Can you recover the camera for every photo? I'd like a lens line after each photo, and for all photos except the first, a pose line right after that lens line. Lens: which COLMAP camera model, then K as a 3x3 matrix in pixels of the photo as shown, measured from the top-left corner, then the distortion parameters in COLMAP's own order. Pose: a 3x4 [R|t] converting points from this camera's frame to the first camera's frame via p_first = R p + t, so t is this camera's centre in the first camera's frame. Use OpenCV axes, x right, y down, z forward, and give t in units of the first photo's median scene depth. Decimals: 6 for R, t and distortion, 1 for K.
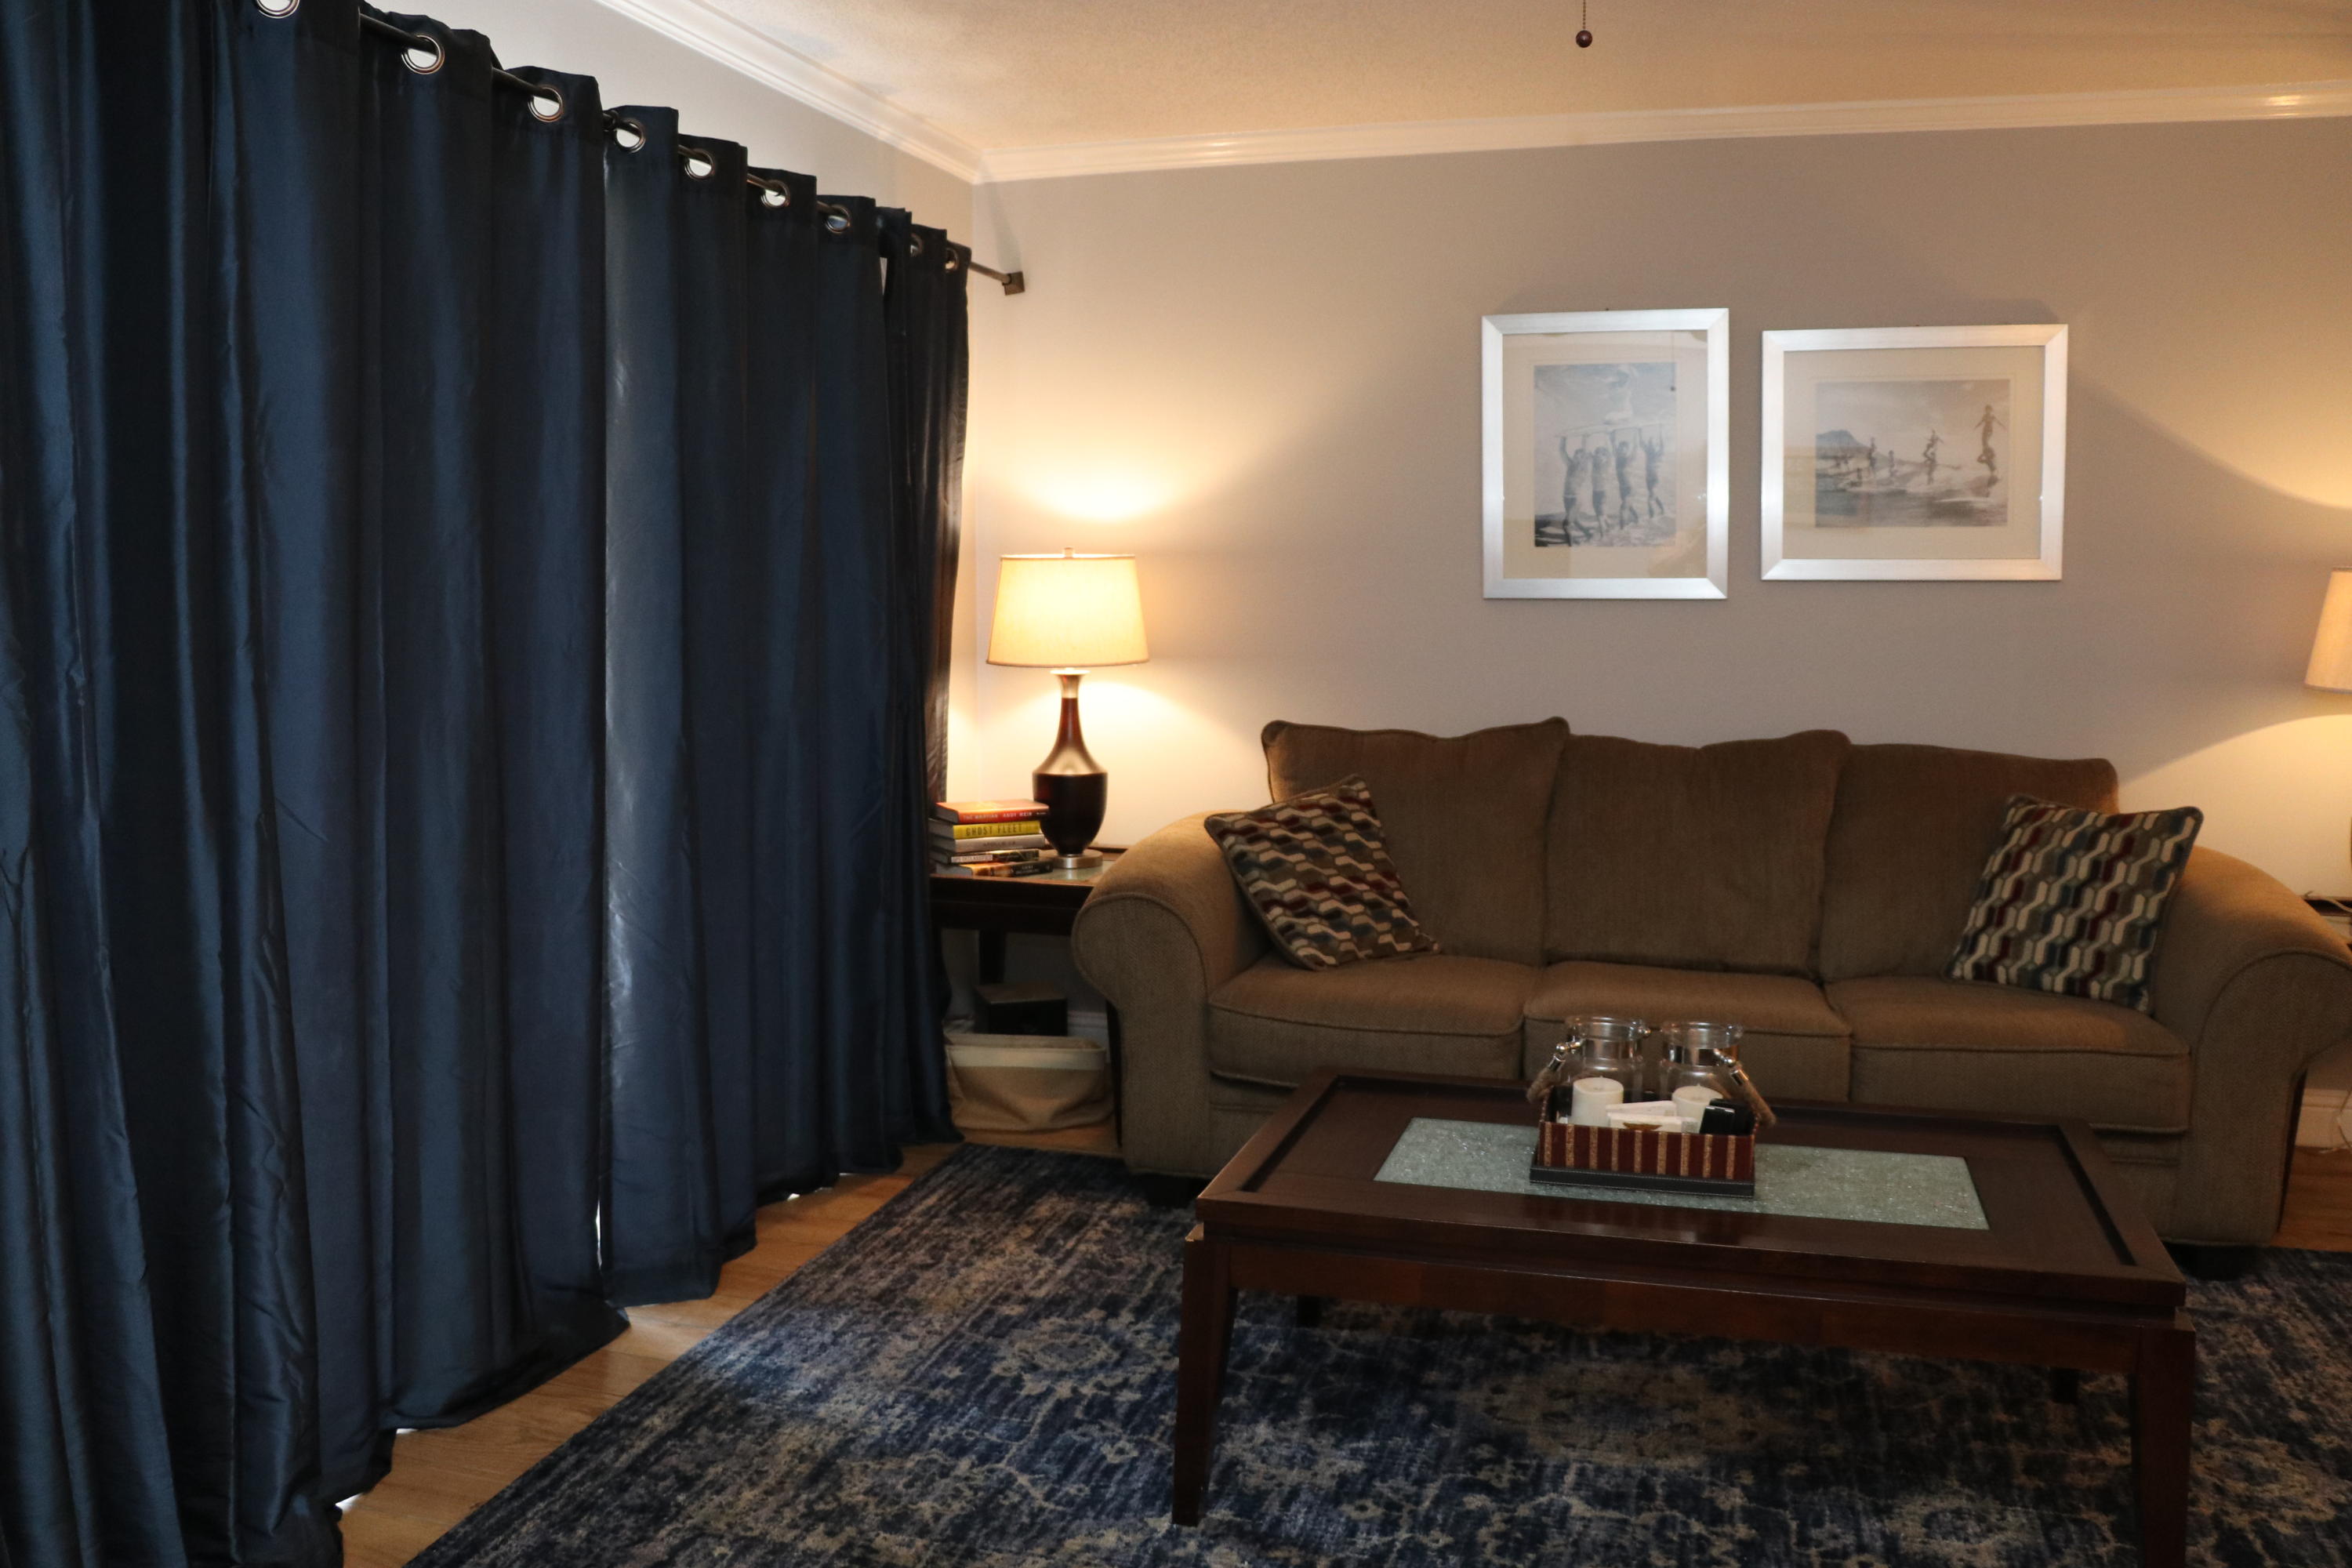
lens RADIAL K [[1906.7, 0, 1170.6], [0, 1906.7, 770.8], [0, 0, 1]] dist [-0.130968, -0.000119]
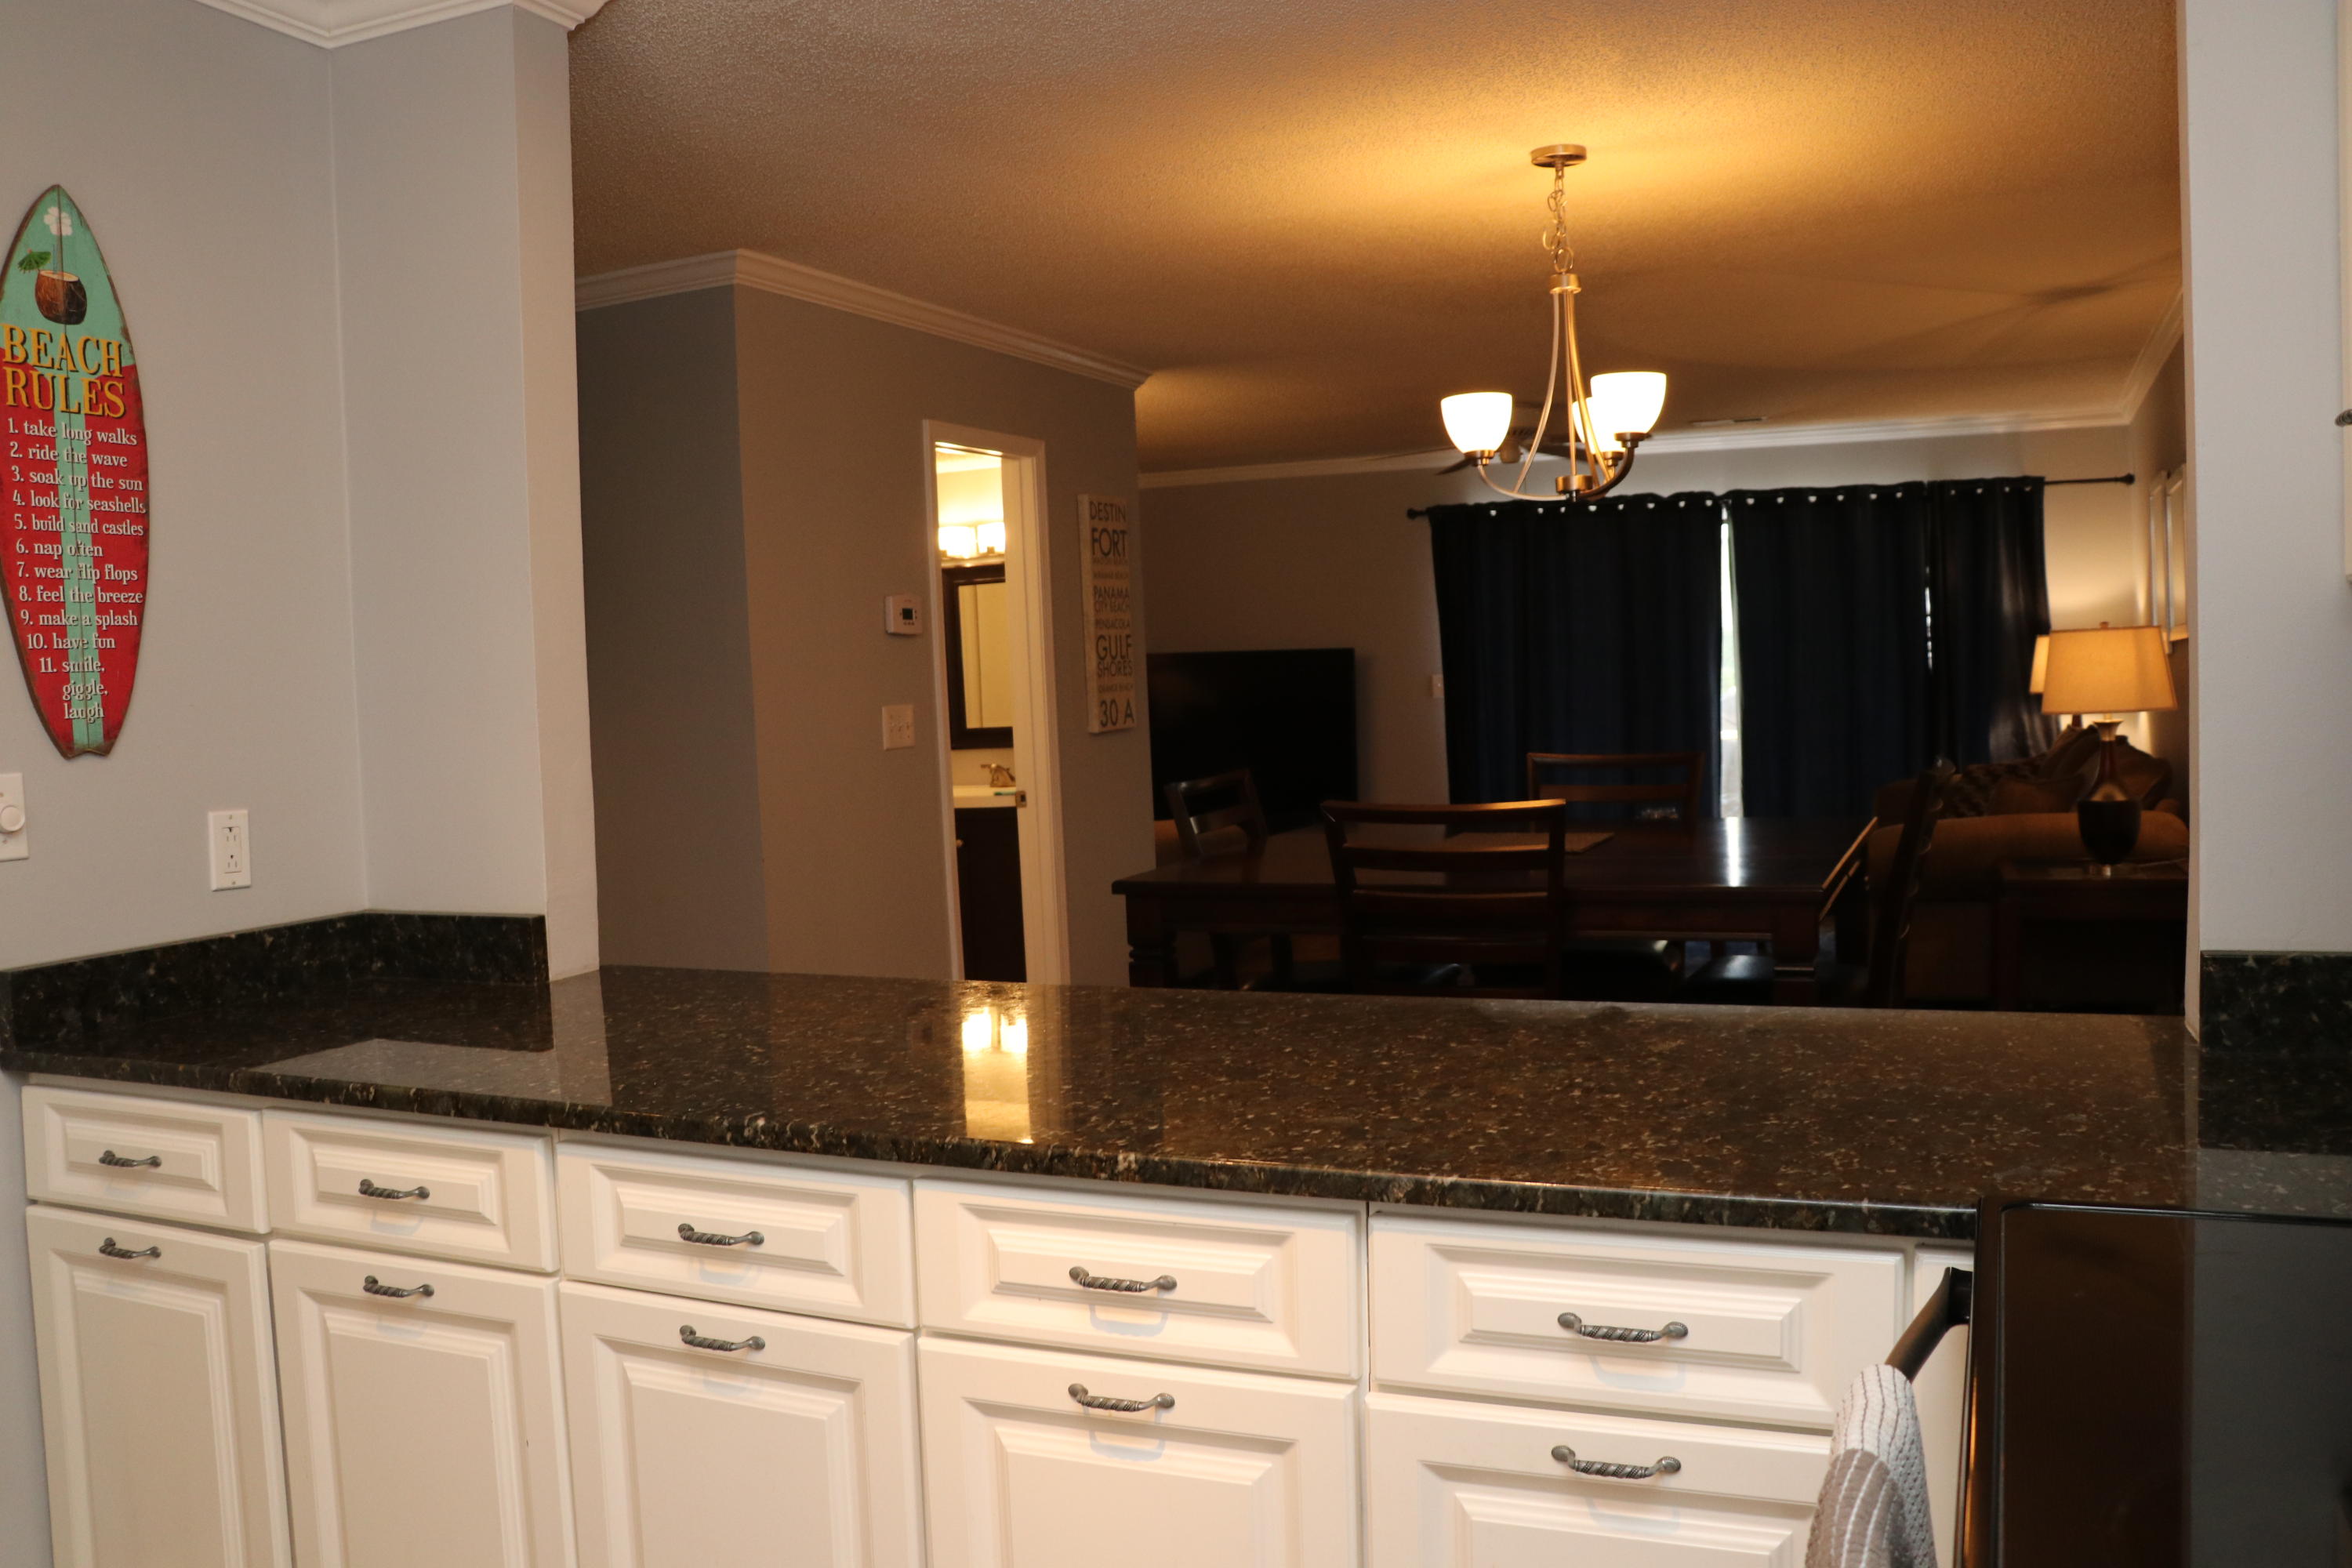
lens RADIAL K [[1906.3, 0, 1176.5], [0, 1906.3, 778.0], [0, 0, 1]] dist [-0.182122, 0.142744]
pose [[-0.123693, 0.055915, -0.990744, 1.967006], [-0.067570, 0.995619, 0.064626, -0.031044], [0.990017, 0.074938, -0.119373, 0.380639]]
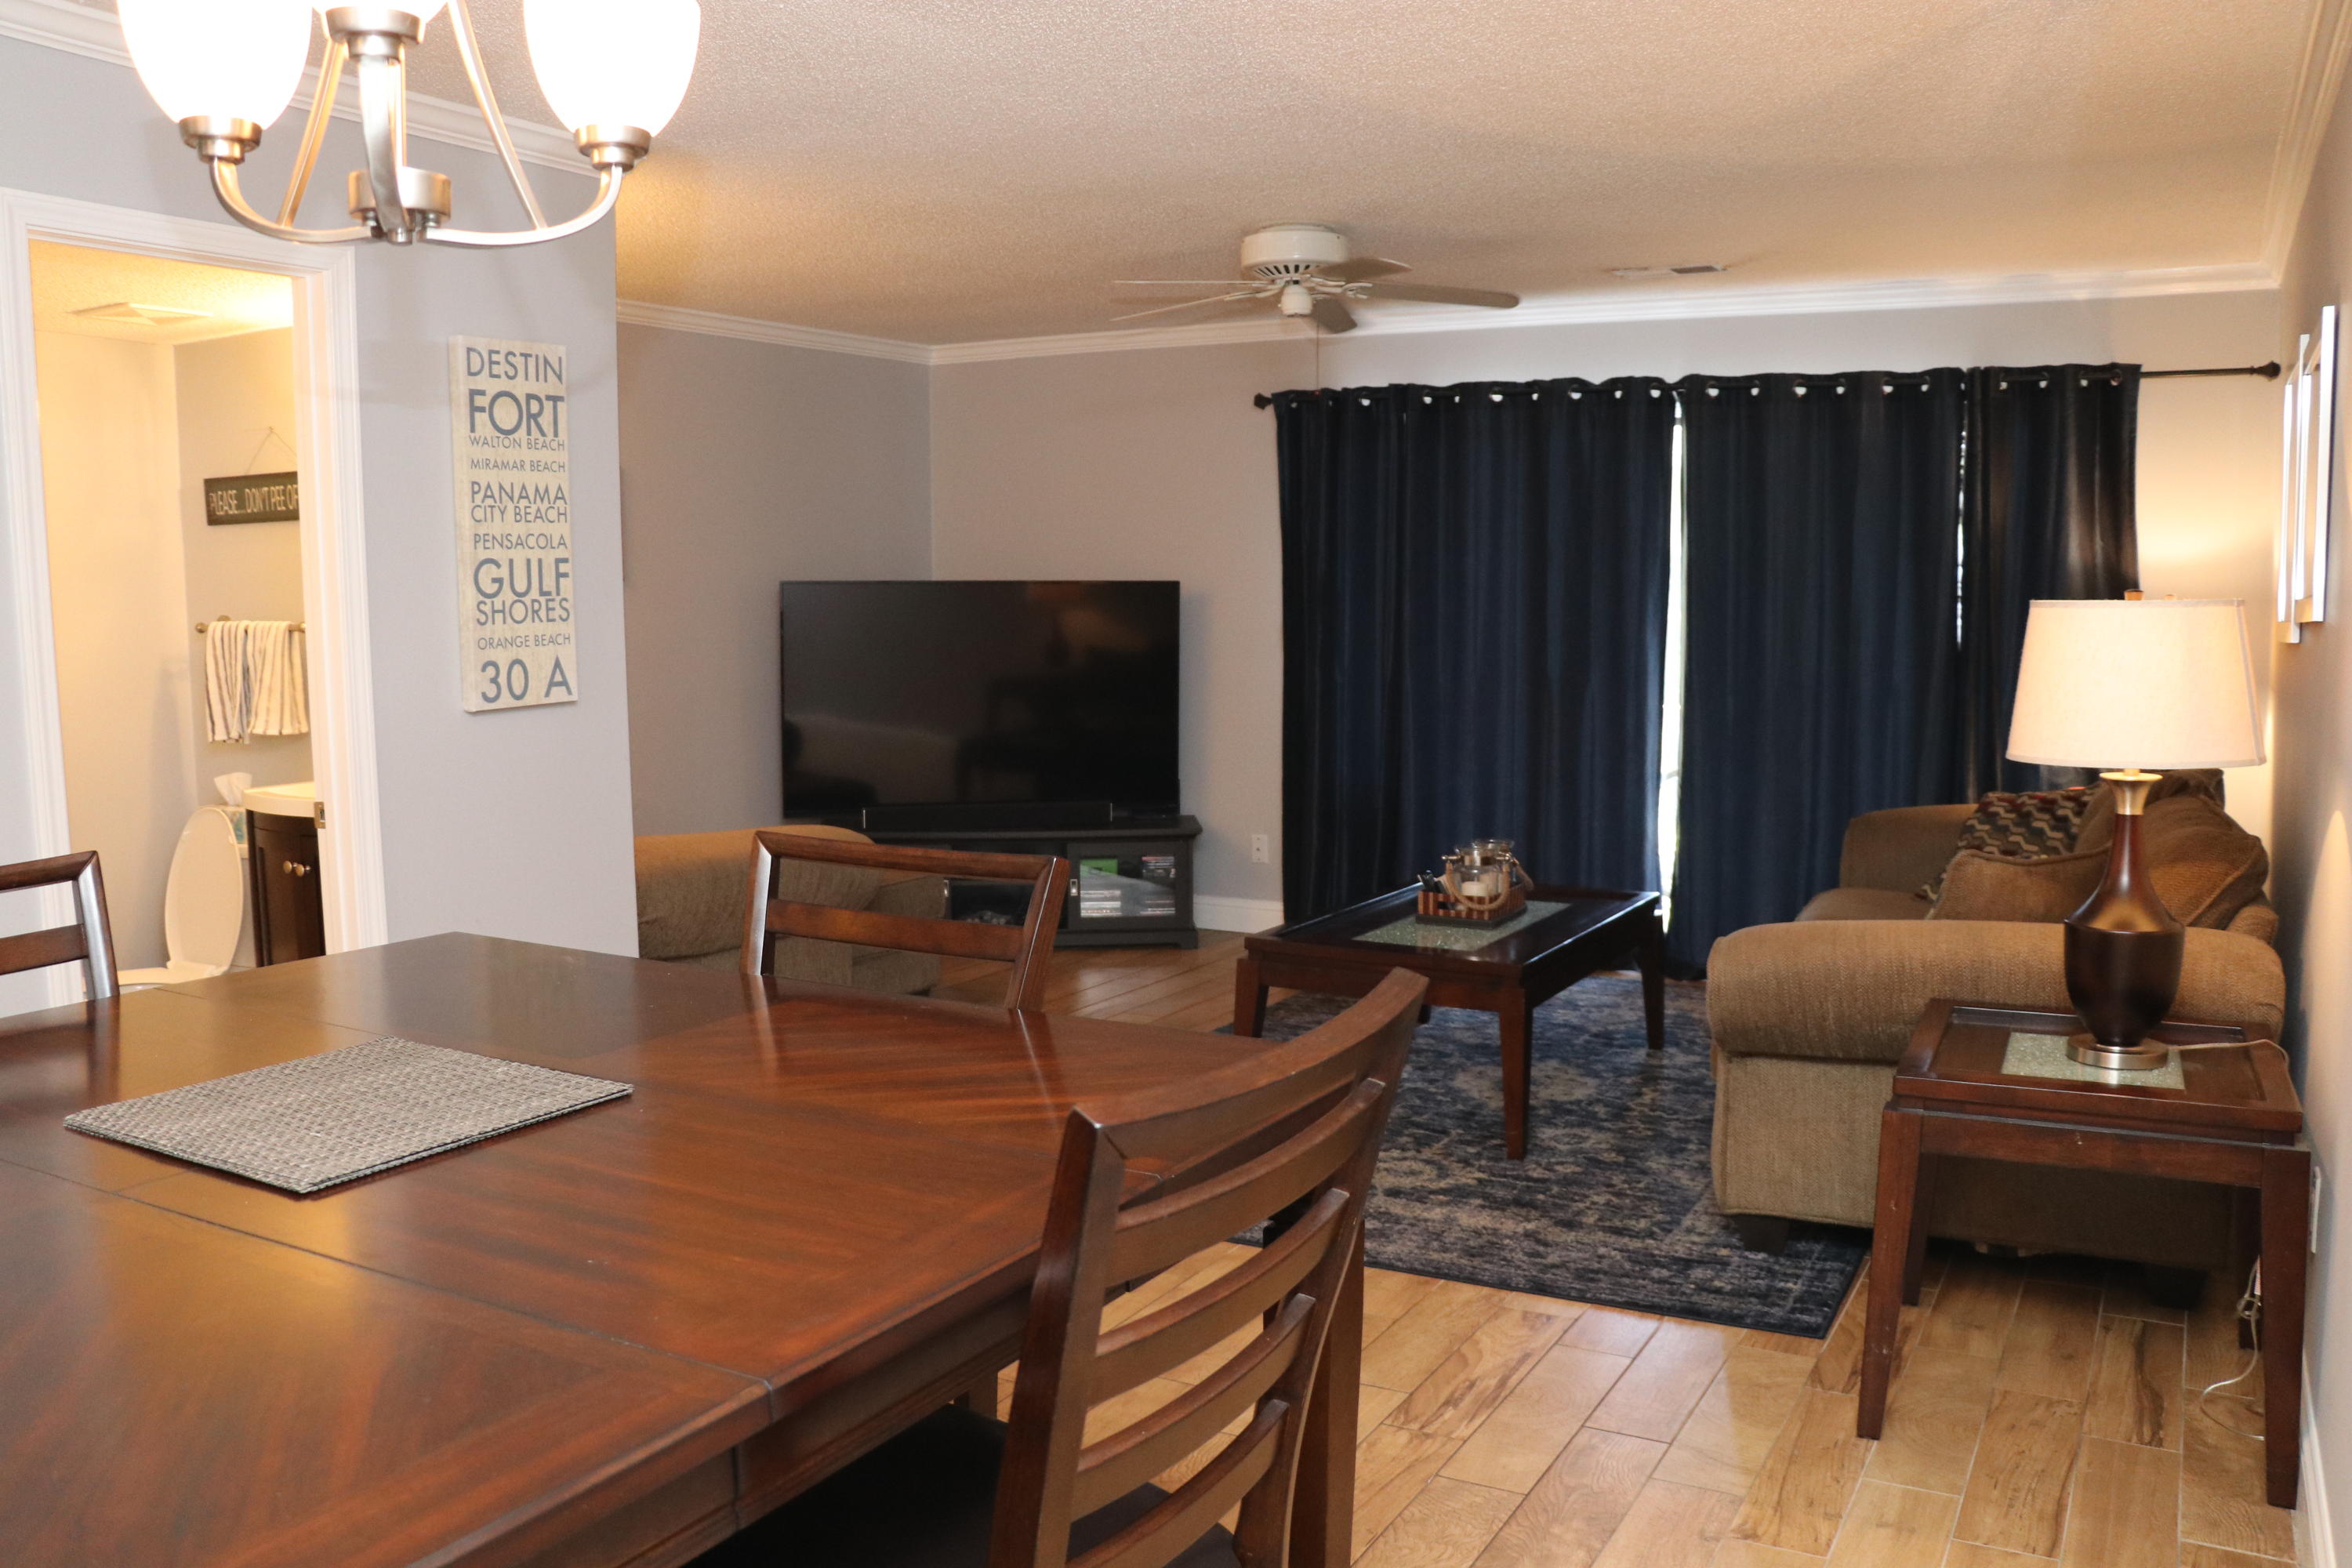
lens RADIAL K [[1906.3, 0, 1167.3], [0, 1906.3, 795.6], [0, 0, 1]] dist [-0.182122, 0.142744]
pose [[-0.213993, 0.100153, -0.971687, 1.342231], [-0.099838, 0.987279, 0.123748, -0.073321], [0.971720, 0.123492, -0.201271, 0.661344]]
